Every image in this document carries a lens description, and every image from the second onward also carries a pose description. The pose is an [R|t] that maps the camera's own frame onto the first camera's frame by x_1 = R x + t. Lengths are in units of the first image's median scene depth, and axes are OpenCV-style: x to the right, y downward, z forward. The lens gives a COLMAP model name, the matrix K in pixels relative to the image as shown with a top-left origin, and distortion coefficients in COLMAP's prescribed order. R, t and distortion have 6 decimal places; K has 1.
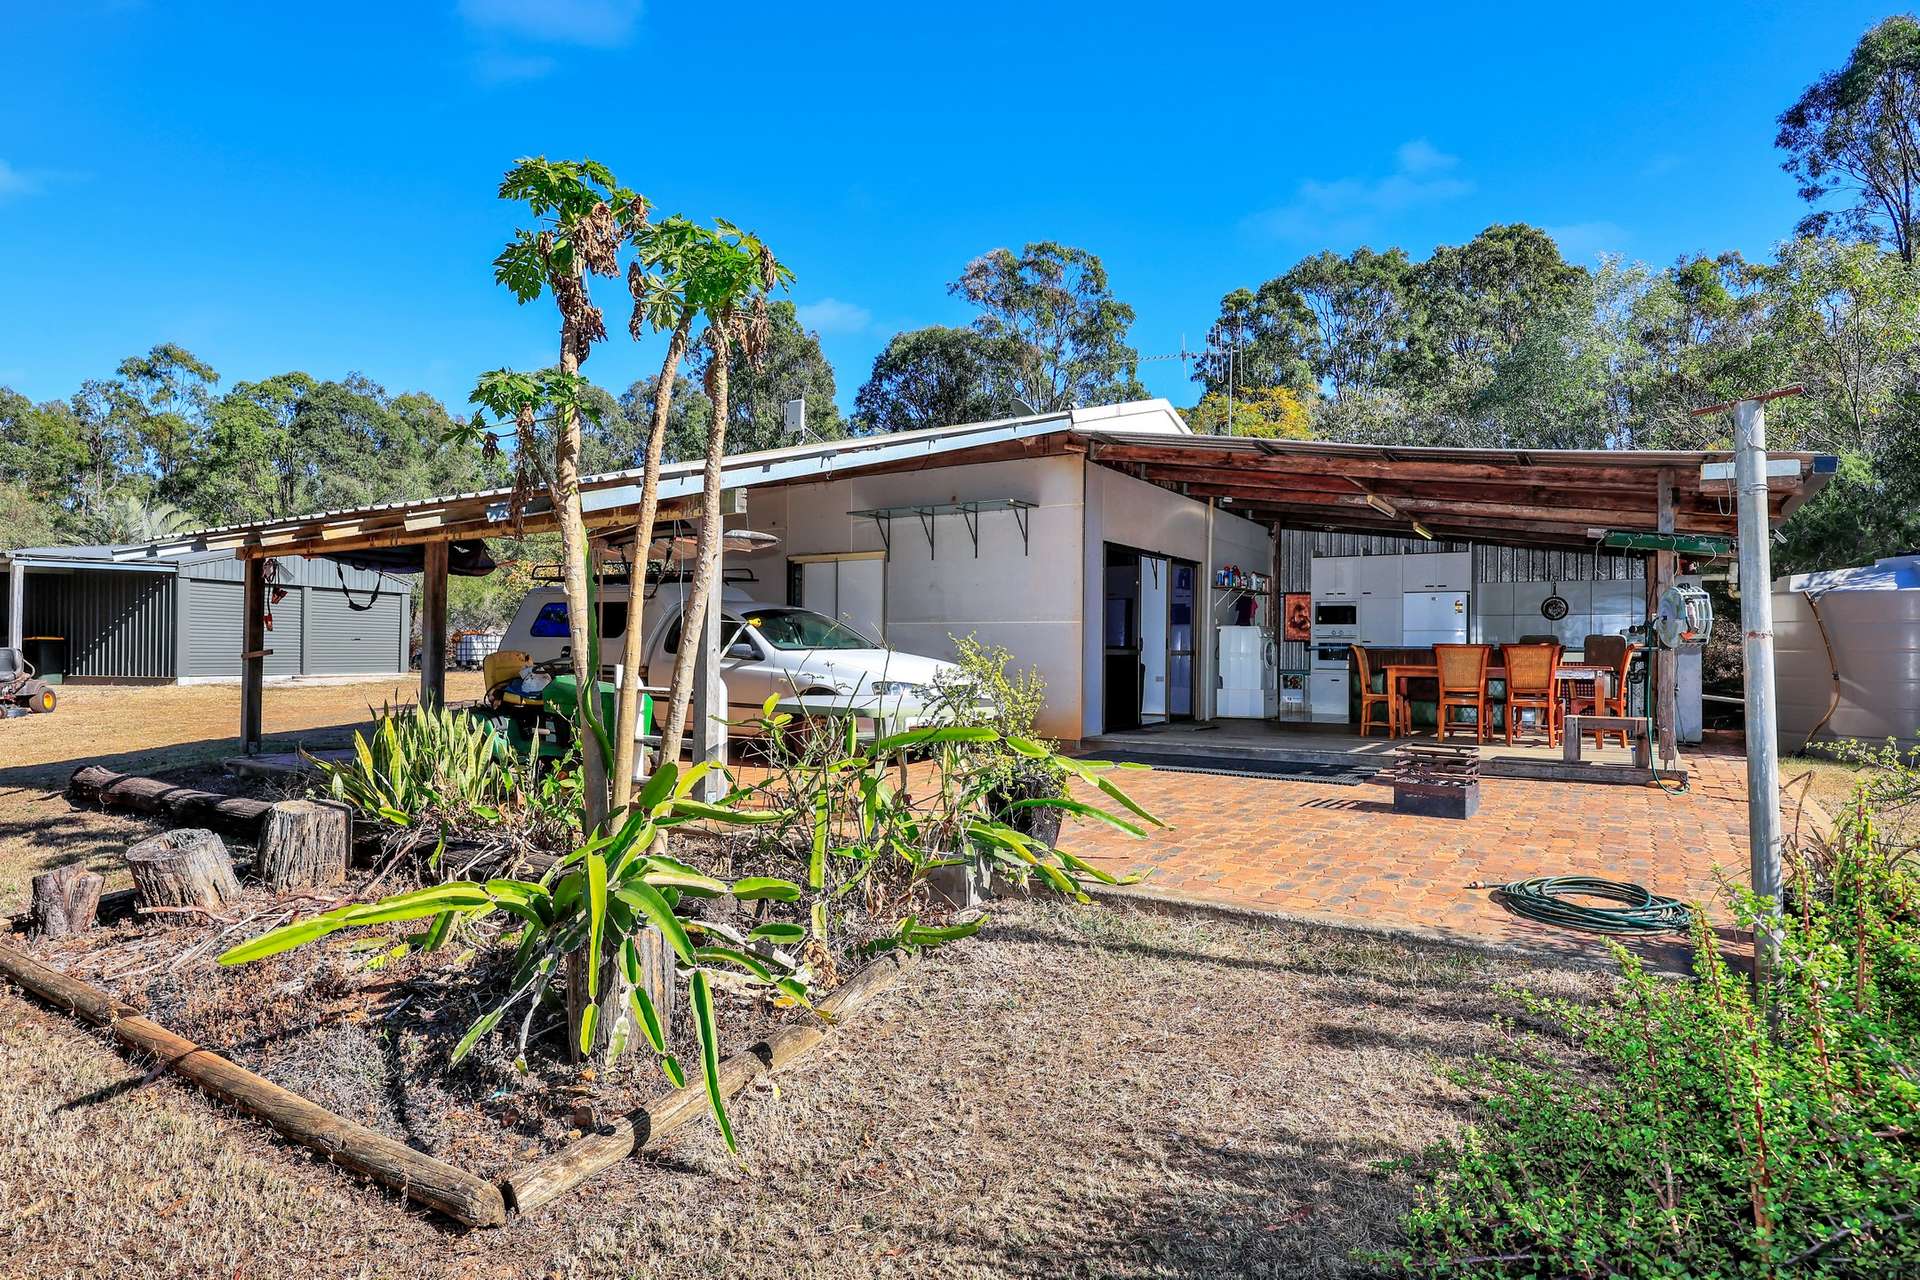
lens RADIAL K [[1045.9, 0, 960.0], [0, 1045.9, 640.0], [0, 0, 1]] dist [-0.001511, 0.000606]
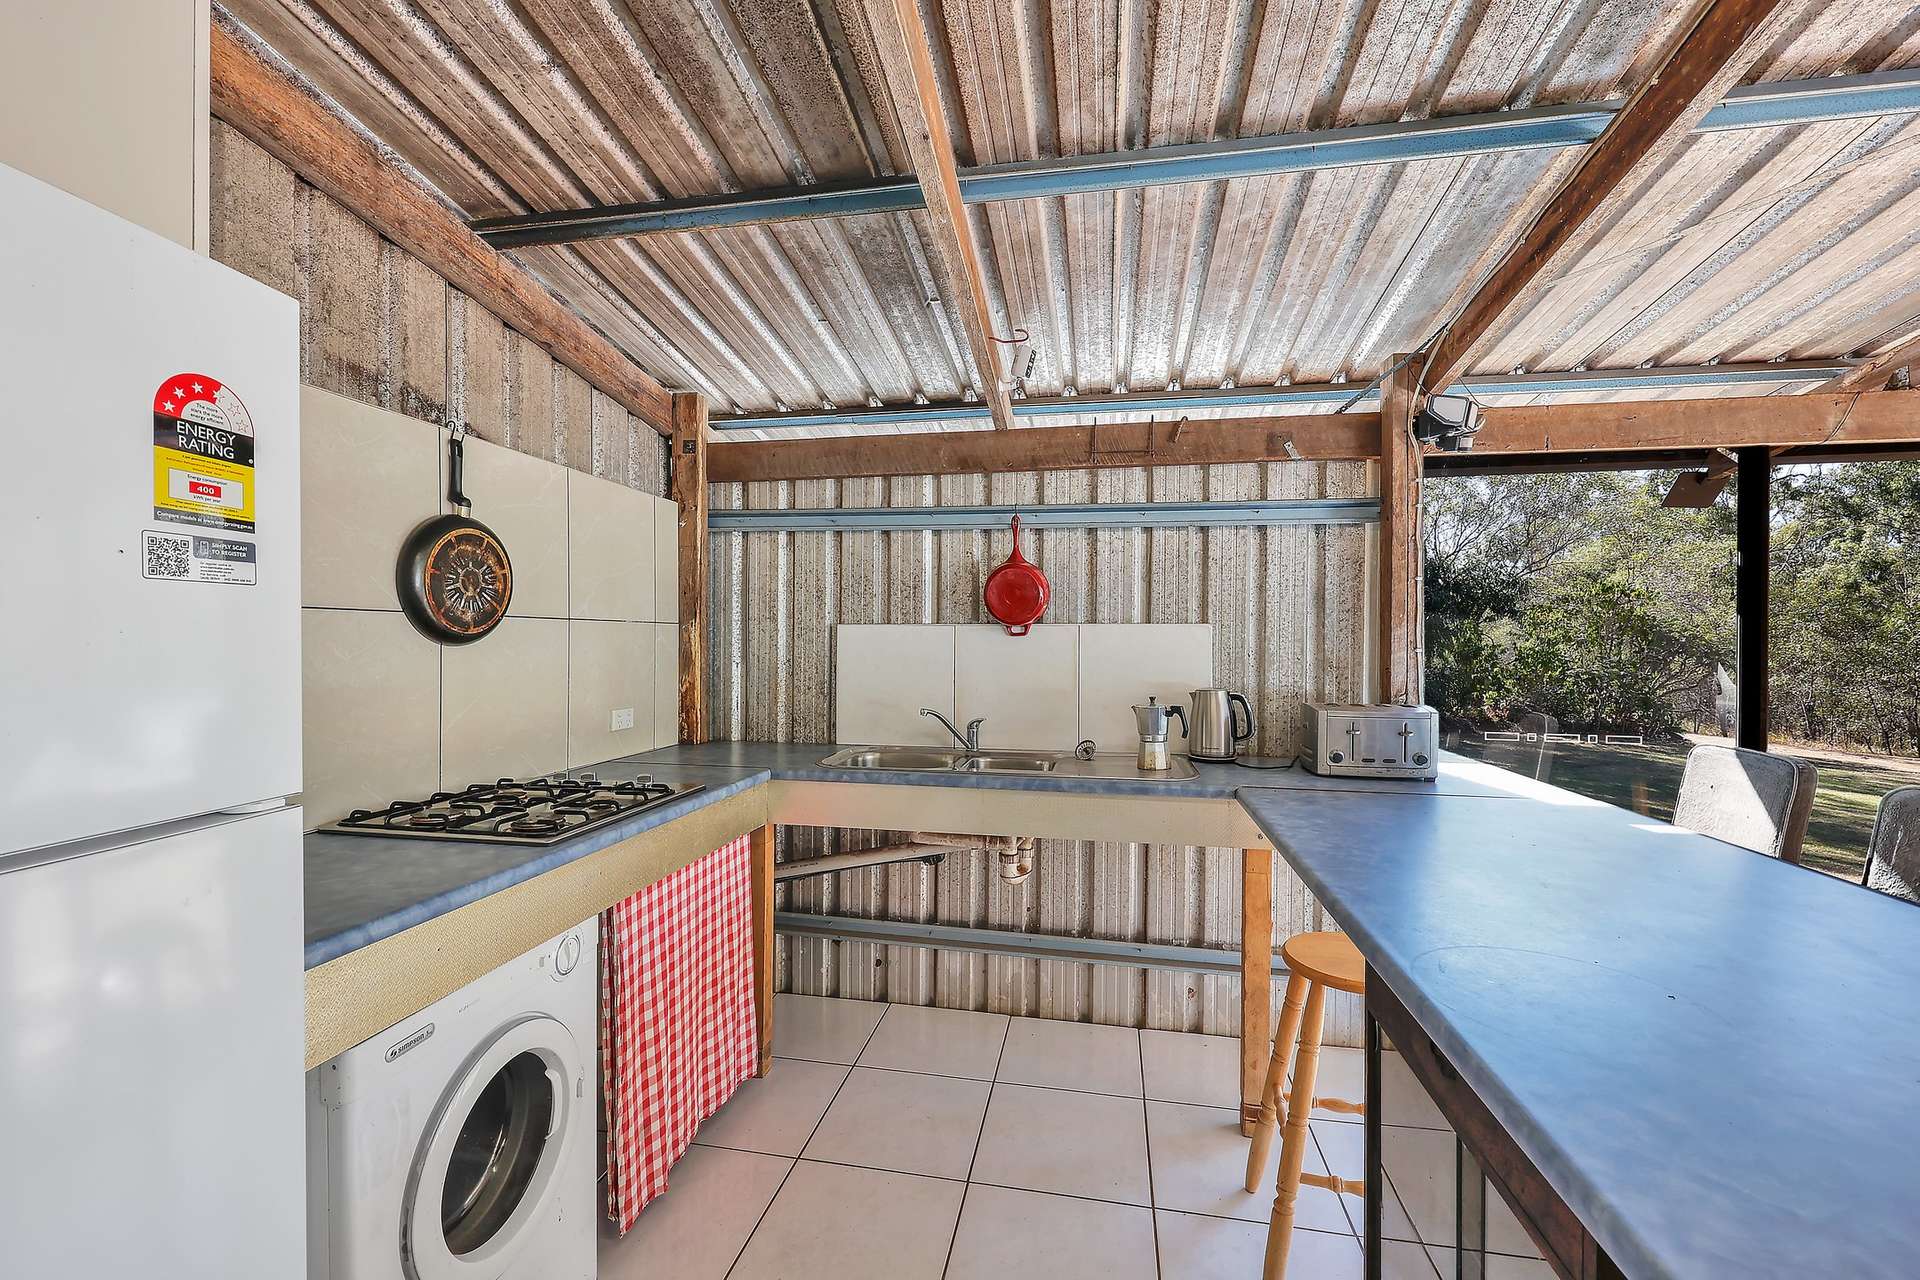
lens RADIAL K [[778.1, 0, 960.0], [0, 778.1, 640.0], [0, 0, 1]] dist [-0.001449, 0.000049]
pose [[-0.381183, -0.011892, 0.924423, 0.377614], [-0.017405, 0.999832, 0.005685, -0.020061], [-0.924336, -0.013923, -0.381326, 0.898088]]
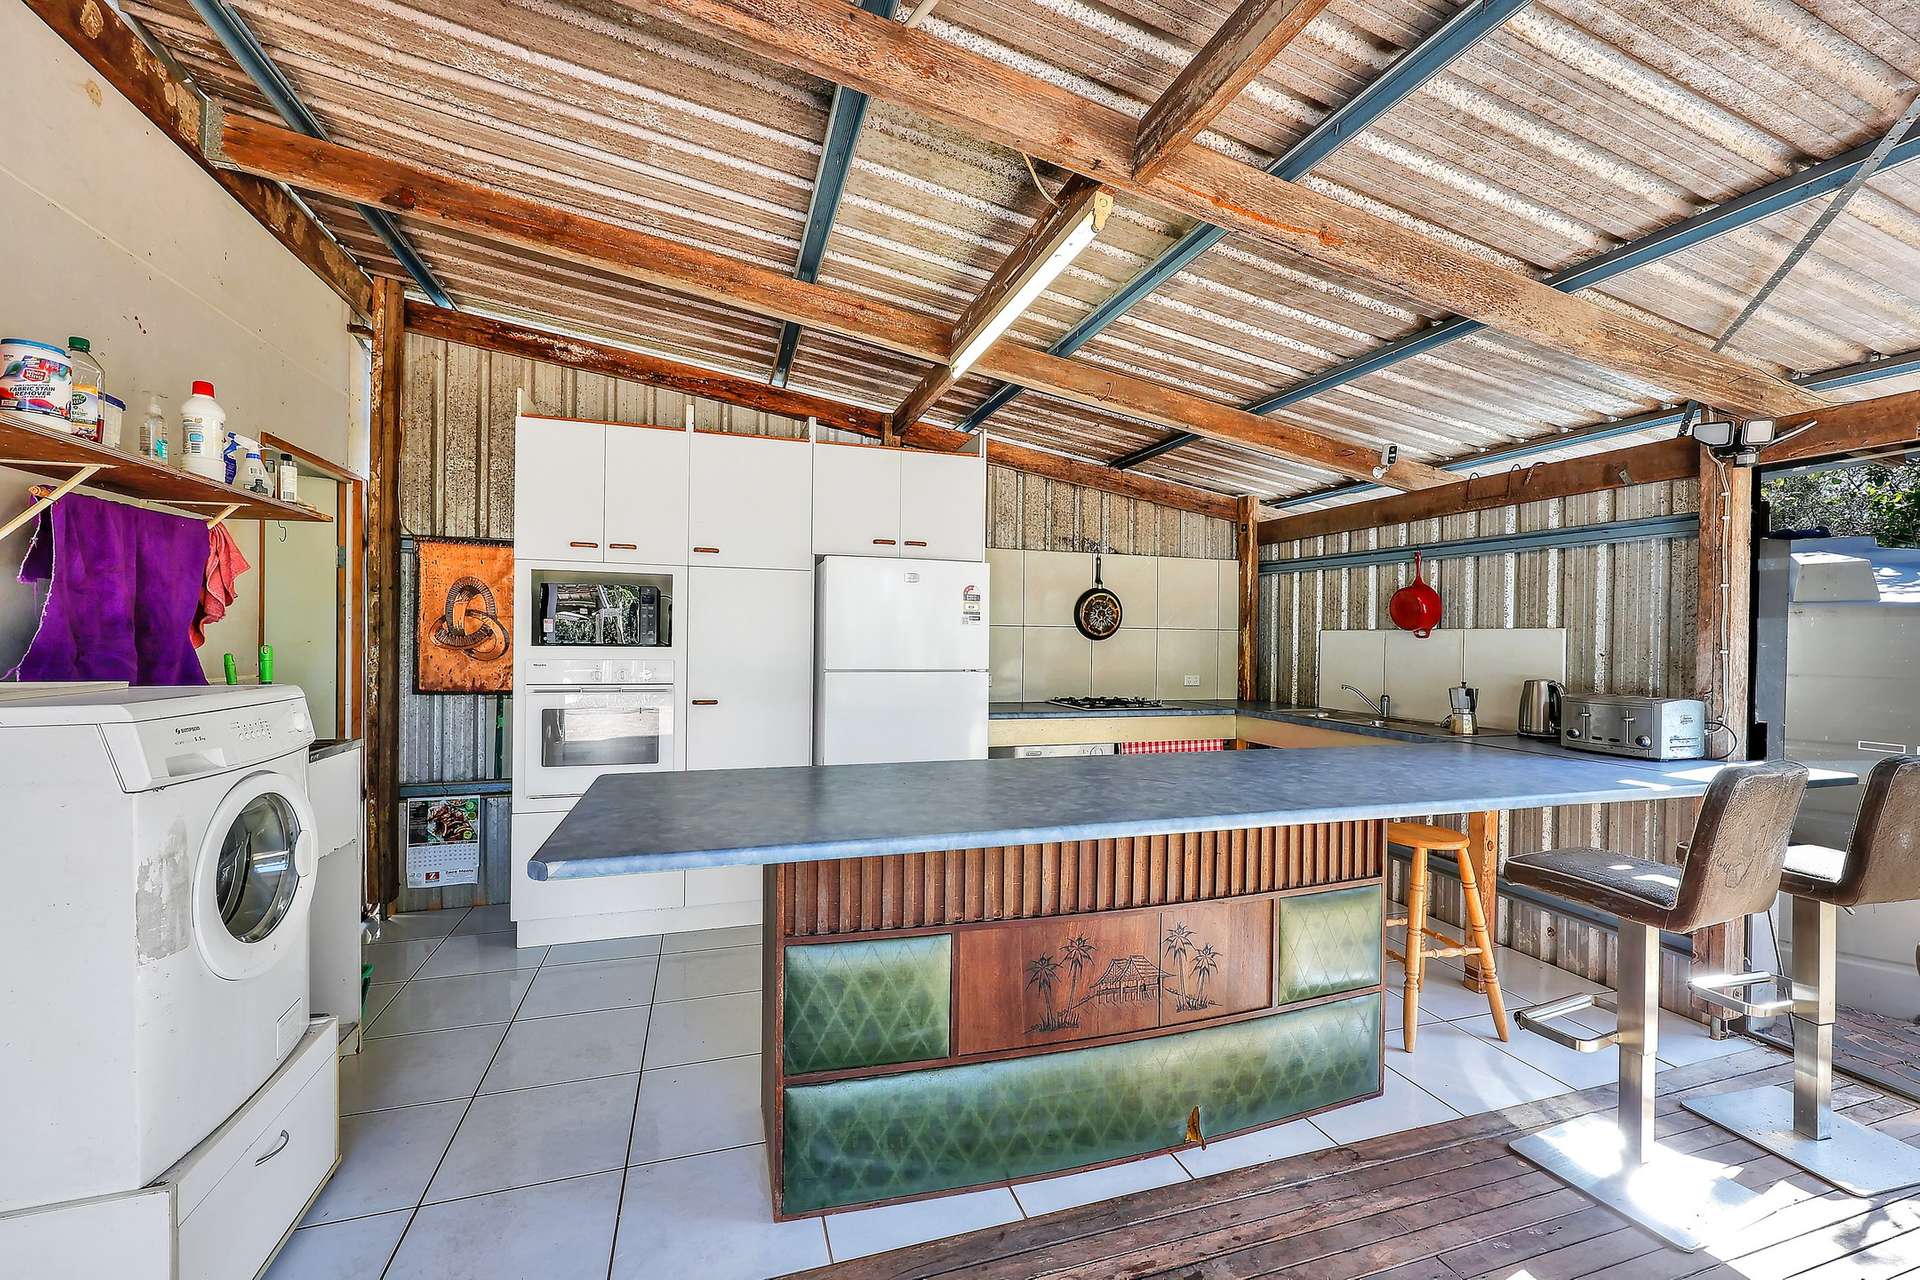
lens RADIAL K [[779.3, 0, 957.0], [0, 779.3, 636.2], [0, 0, 1]] dist [0.000951, 0.000245]
pose [[0.632662, -0.002820, 0.774423, 0.245911], [-0.012823, 0.999818, 0.014116, -0.022434], [-0.774322, -0.018862, 0.632510, 0.770554]]
